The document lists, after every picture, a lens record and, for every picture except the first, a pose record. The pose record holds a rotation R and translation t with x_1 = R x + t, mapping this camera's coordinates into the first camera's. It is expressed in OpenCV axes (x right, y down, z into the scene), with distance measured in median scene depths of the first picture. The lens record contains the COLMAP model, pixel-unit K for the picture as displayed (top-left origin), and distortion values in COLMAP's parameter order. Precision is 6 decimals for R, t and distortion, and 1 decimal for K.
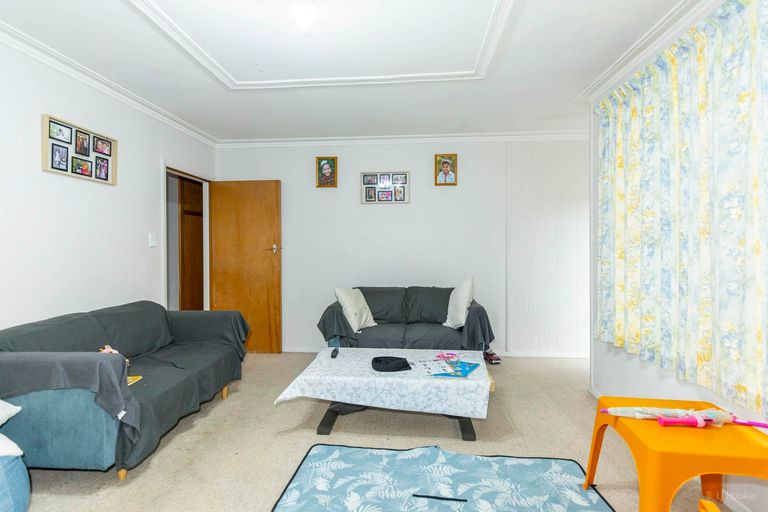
lens RADIAL K [[382.8, 0, 384.0], [0, 382.8, 256.0], [0, 0, 1]] dist [-0.000904, -0.000169]
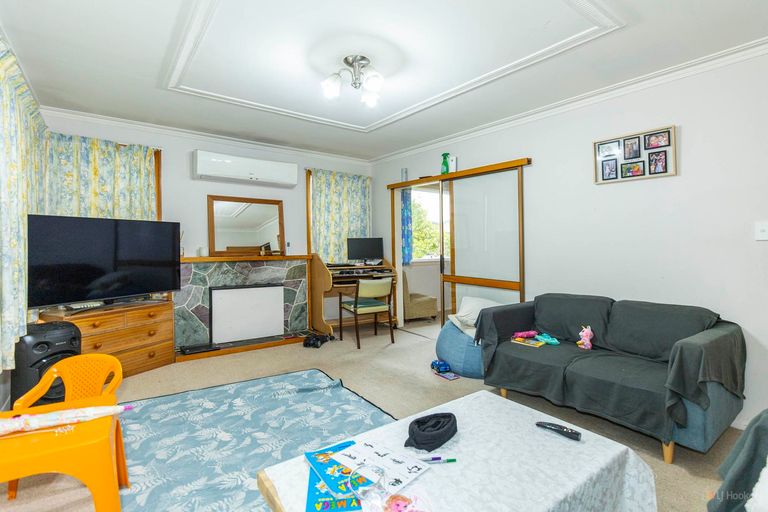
lens RADIAL K [[373.0, 0, 410.1], [0, 373.0, 248.9], [0, 0, 1]] dist [-0.004541, -0.000538]
pose [[-0.702576, -0.001126, -0.711608, 0.422534], [-0.020046, 0.999633, 0.018211, -0.015132], [0.711326, 0.027060, -0.702341, 1.353593]]
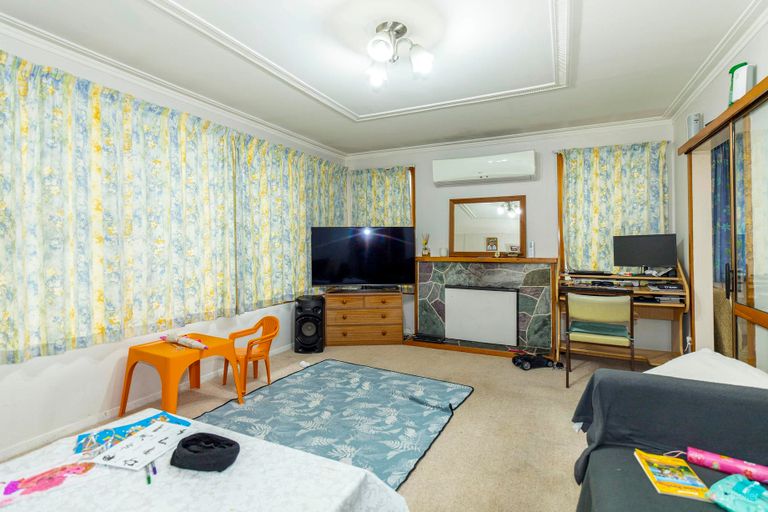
lens RADIAL K [[382.8, 0, 384.0], [0, 382.8, 256.0], [0, 0, 1]] dist [-0.000904, -0.000169]
pose [[-0.945852, -0.014274, 0.324283, -0.302491], [0.000527, 0.998964, 0.045511, -0.019121], [-0.324597, 0.043218, -0.944865, 1.383630]]
